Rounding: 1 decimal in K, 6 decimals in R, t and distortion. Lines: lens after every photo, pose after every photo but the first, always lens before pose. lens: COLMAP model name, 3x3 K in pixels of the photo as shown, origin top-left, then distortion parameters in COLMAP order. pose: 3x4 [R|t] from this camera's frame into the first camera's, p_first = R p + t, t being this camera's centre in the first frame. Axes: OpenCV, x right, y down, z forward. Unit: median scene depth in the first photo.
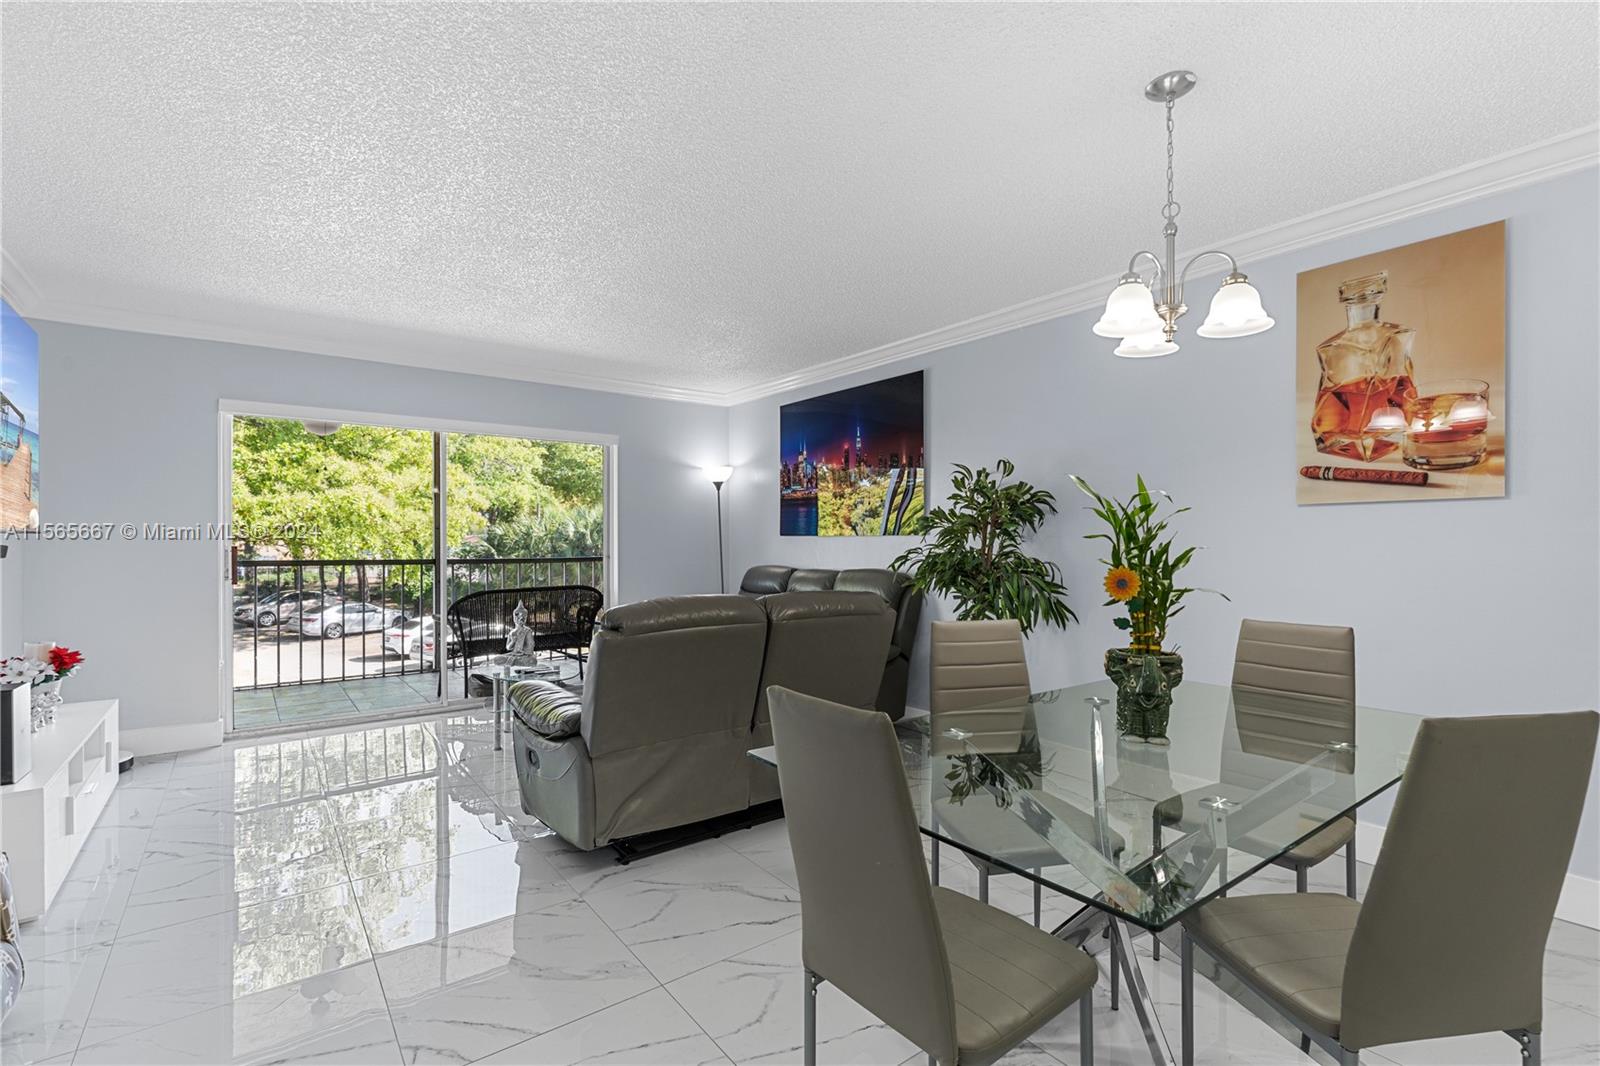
lens RADIAL K [[742.1, 0, 800.0], [0, 742.1, 533.0], [0, 0, 1]] dist [-0.000910, 0.000089]
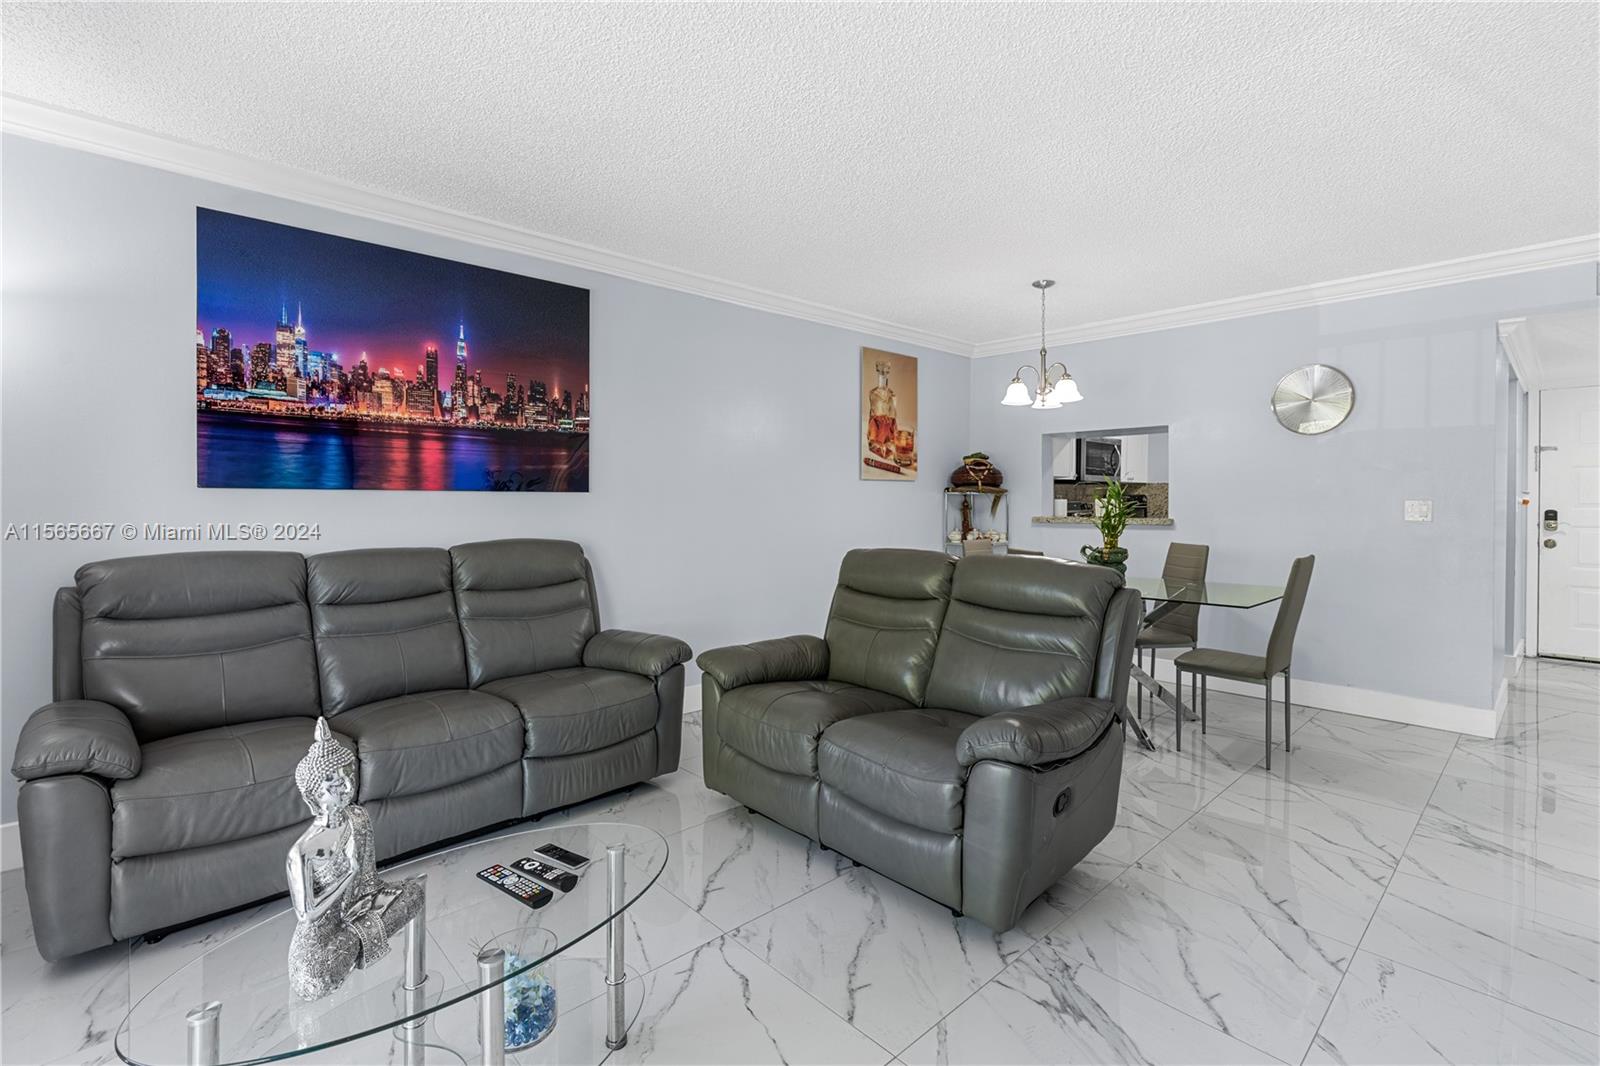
lens RADIAL K [[724.7, 0, 807.5], [0, 724.7, 520.8], [0, 0, 1]] dist [-0.001304, 0.000388]
pose [[-0.109765, -0.036047, 0.993304, -0.658982], [-0.018629, 0.999241, 0.034203, 0.002663], [-0.993783, -0.014750, -0.110353, 0.845957]]
